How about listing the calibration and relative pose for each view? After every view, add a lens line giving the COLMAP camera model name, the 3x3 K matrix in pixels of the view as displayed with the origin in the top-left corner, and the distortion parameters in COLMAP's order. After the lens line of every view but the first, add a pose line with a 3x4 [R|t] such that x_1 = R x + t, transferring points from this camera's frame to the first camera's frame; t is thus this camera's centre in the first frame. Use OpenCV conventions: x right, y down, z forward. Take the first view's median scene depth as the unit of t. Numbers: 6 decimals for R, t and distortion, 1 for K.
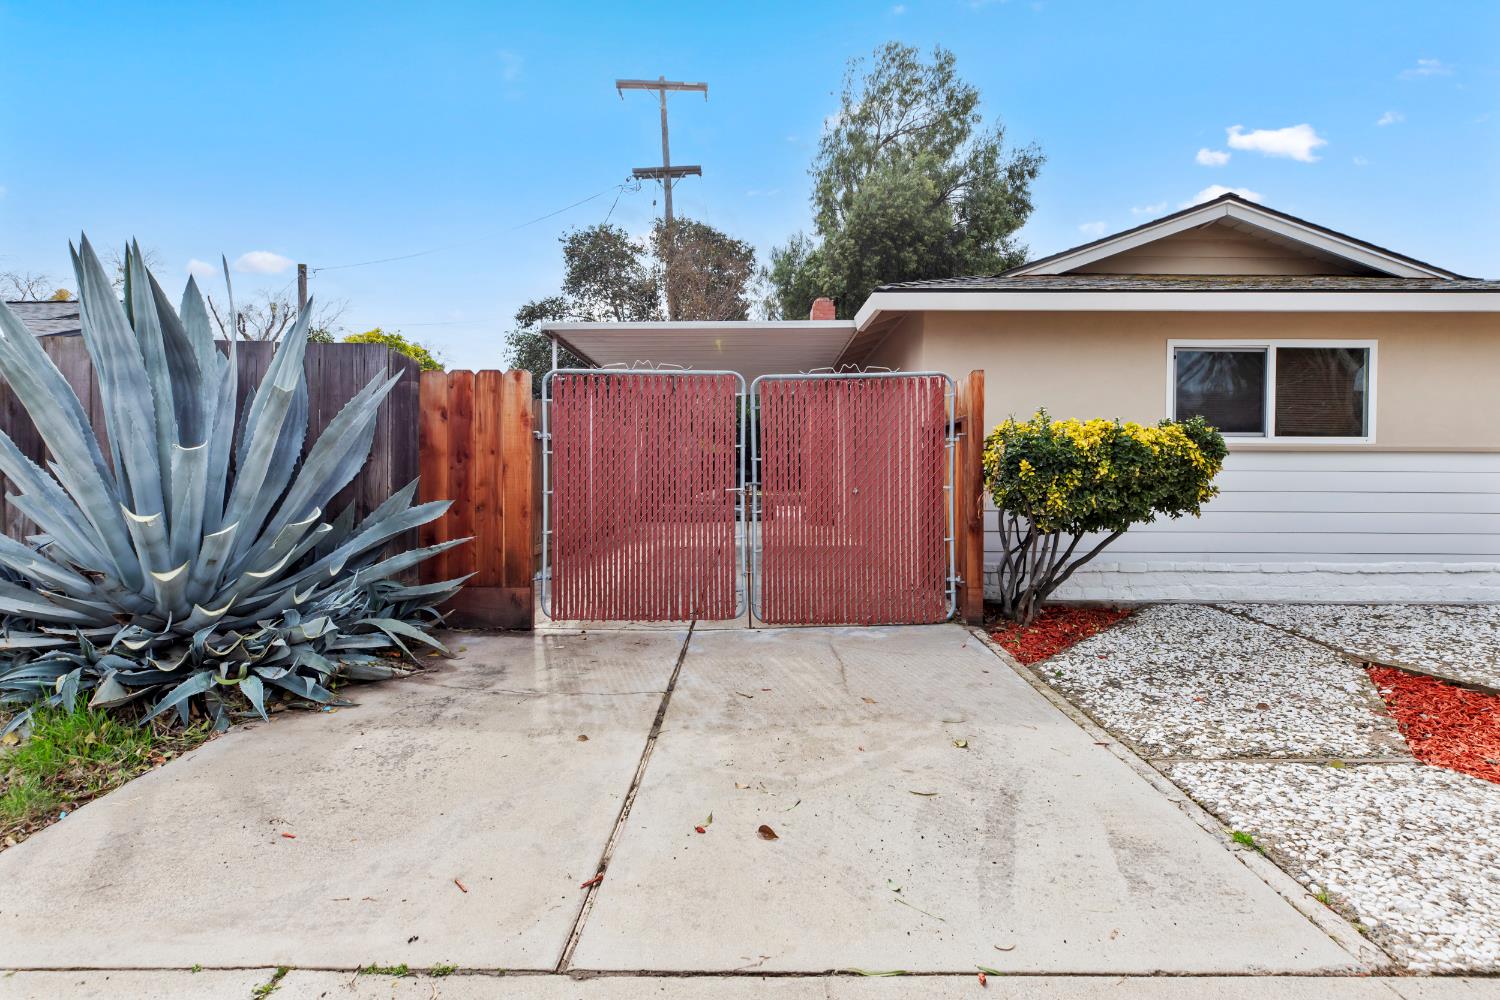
lens RADIAL K [[823.7, 0, 748.3], [0, 823.7, 478.9], [0, 0, 1]] dist [-0.000288, 0.000770]
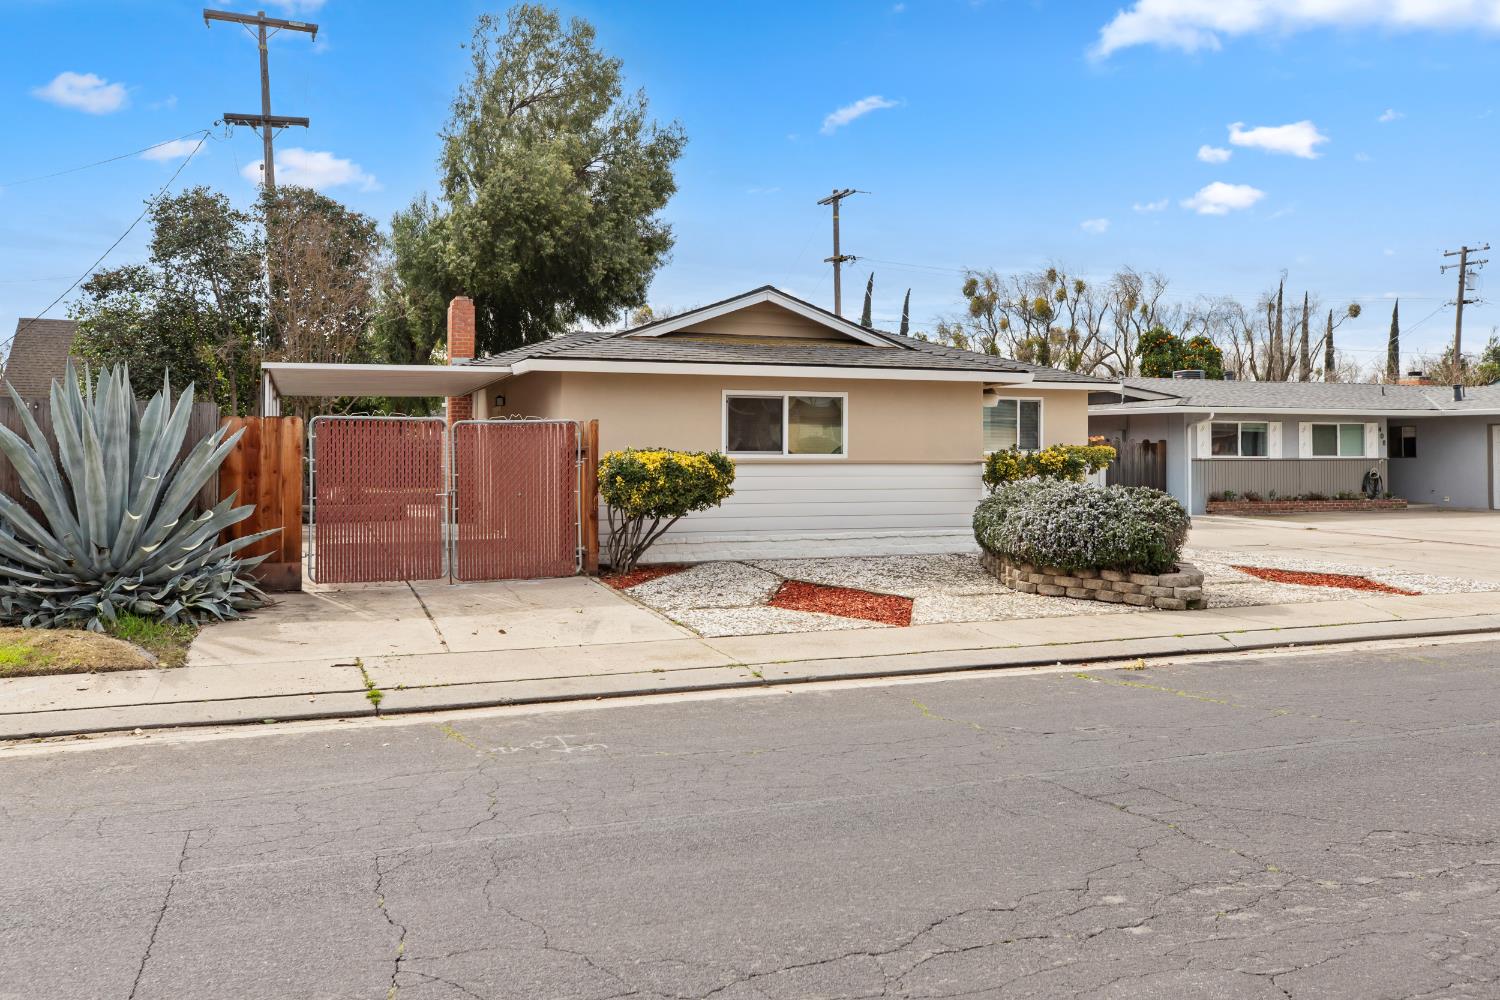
lens RADIAL K [[1201.3, 0, 756.0], [0, 1201.3, 440.3], [0, 0, 1]] dist [-0.008358, 0.010342]
pose [[0.931960, 0.002437, 0.362553, -0.249426], [0.004385, 0.999829, -0.017992, -0.040357], [-0.362535, 0.018357, 0.931789, -1.160904]]
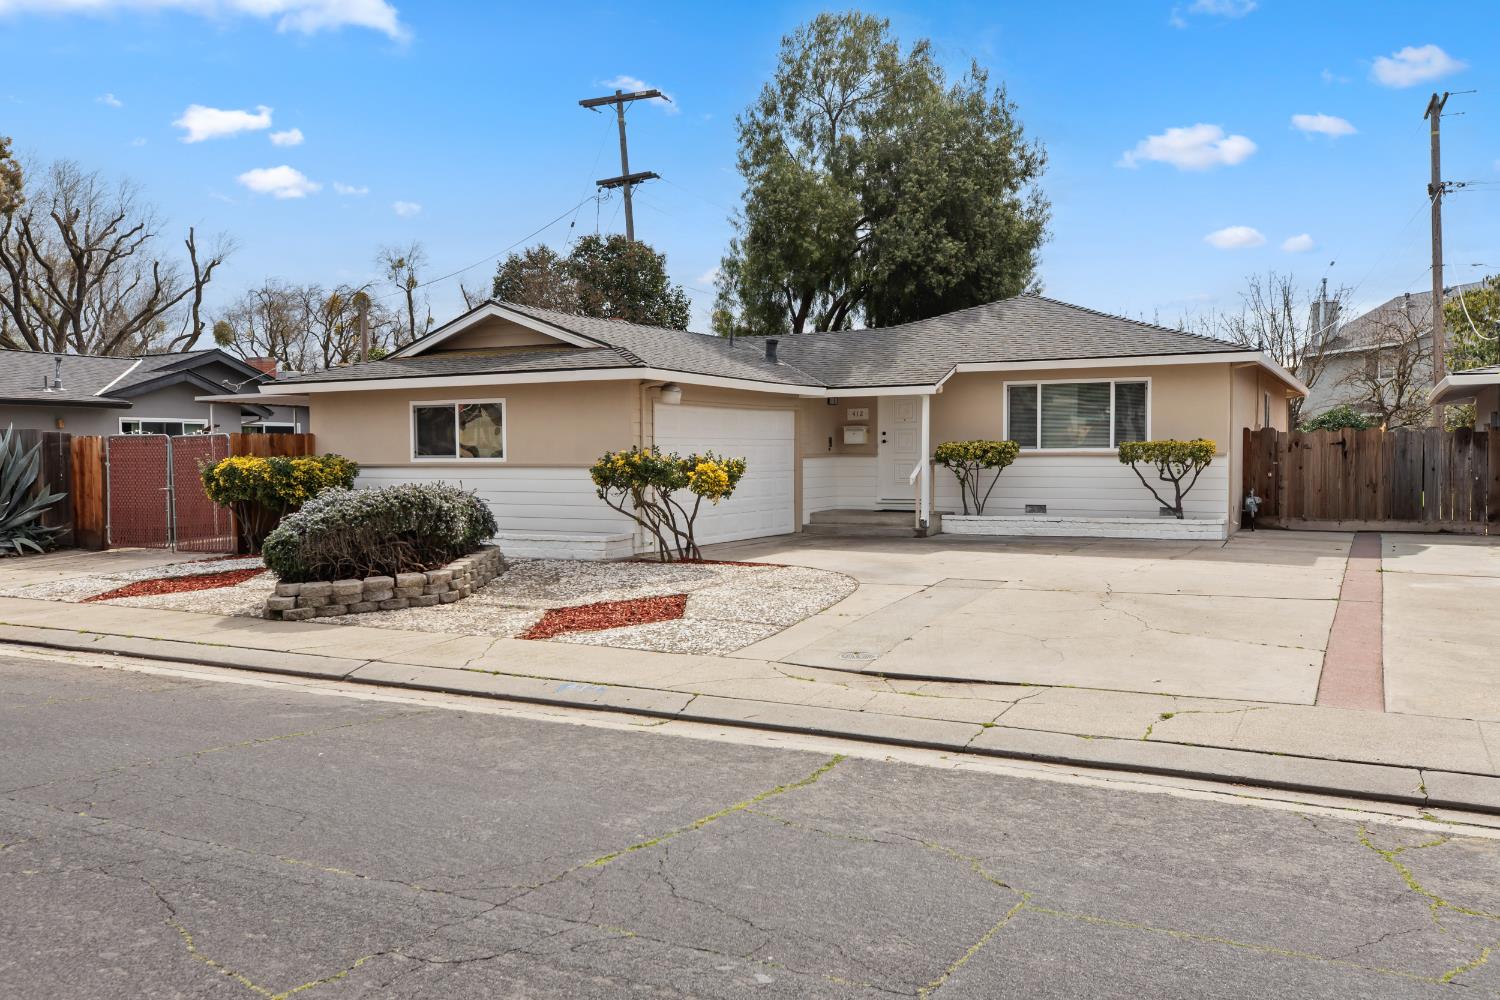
lens RADIAL K [[1201.3, 0, 749.1], [0, 1201.3, 488.6], [0, 0, 1]] dist [-0.008358, 0.010342]
pose [[0.882915, 0.004859, -0.469508, 2.496667], [0.006812, 0.999709, 0.023156, -0.045377], [0.469484, -0.023643, 0.882624, -0.941497]]
